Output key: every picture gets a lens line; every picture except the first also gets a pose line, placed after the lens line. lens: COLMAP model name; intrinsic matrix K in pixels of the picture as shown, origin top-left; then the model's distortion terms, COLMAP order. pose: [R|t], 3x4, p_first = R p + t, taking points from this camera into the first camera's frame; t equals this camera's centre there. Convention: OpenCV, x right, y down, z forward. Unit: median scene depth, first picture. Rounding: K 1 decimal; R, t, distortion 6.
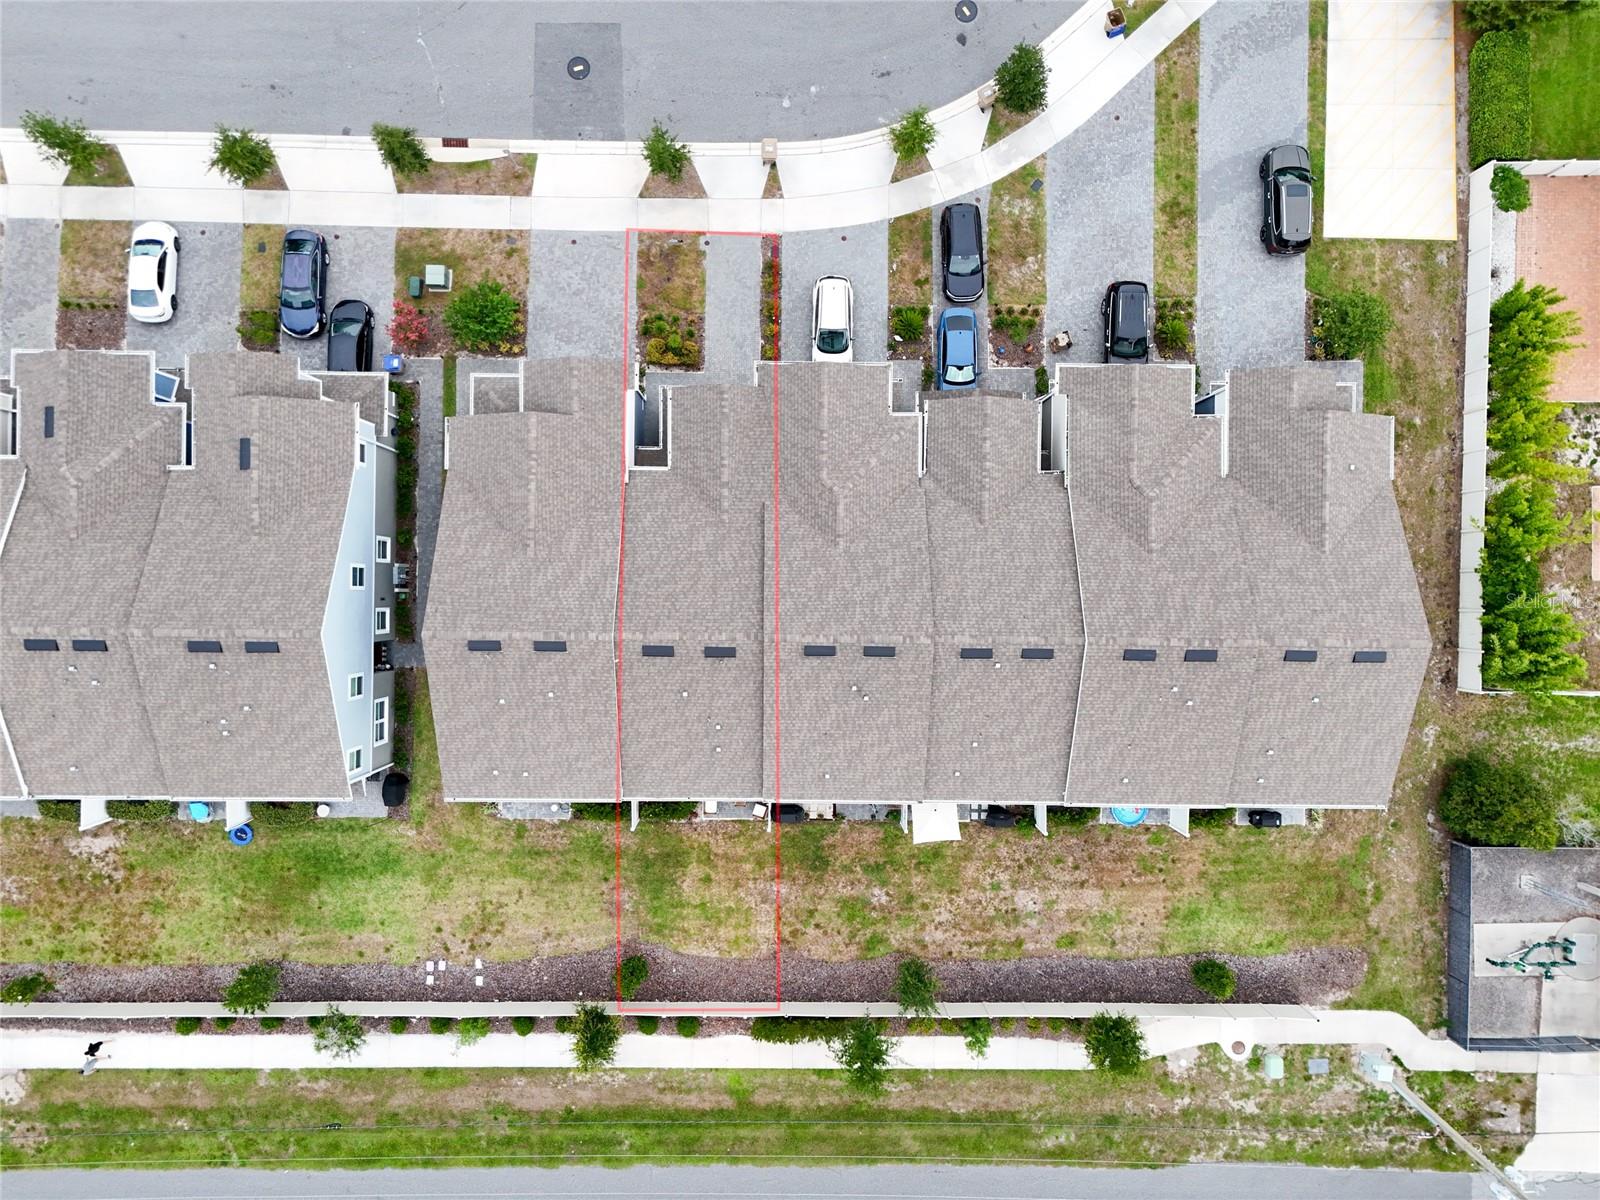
lens RADIAL K [[1182.2, 0, 800.0], [0, 1182.2, 600.0], [0, 0, 1]] dist [0.118527, -0.133639]
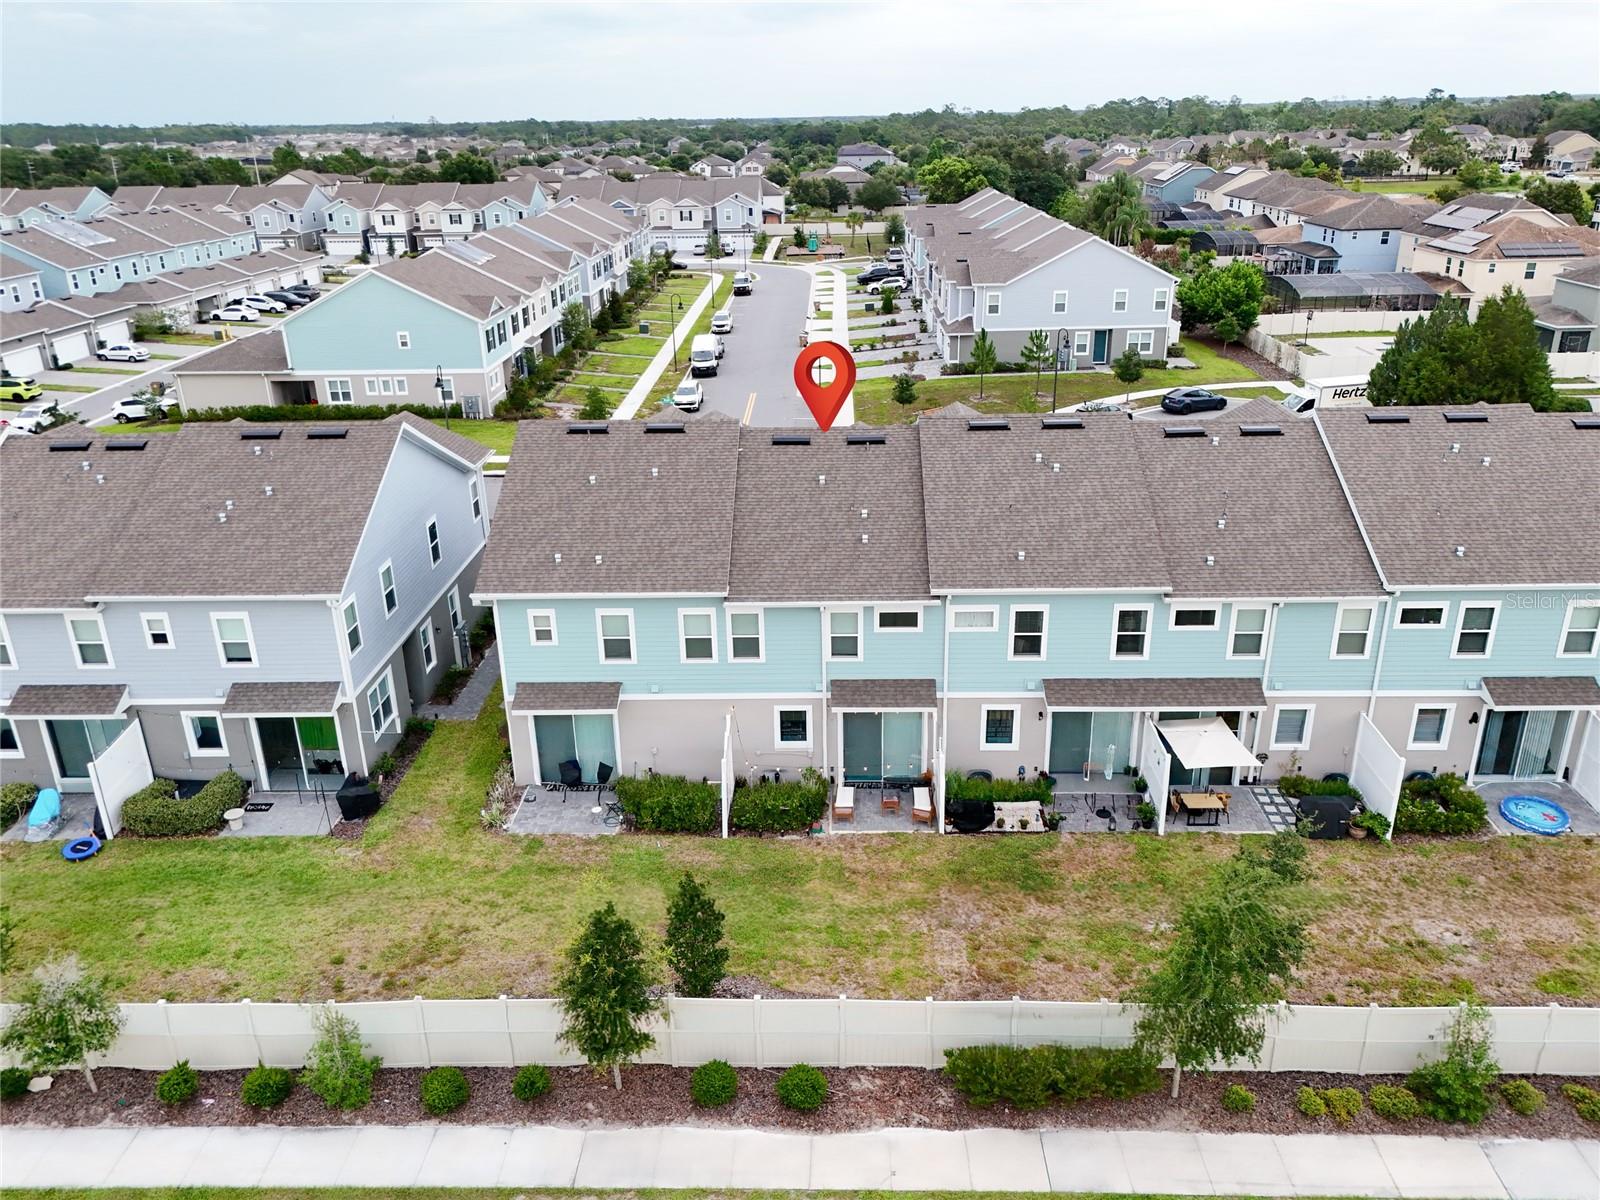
lens RADIAL K [[1182.2, 0, 800.0], [0, 1182.2, 600.0], [0, 0, 1]] dist [0.118527, -0.133639]
pose [[0.999290, -0.023881, -0.029144, -0.076722], [-0.018096, 0.374273, -0.927142, 0.707327], [0.033049, 0.927011, 0.373576, 0.658236]]
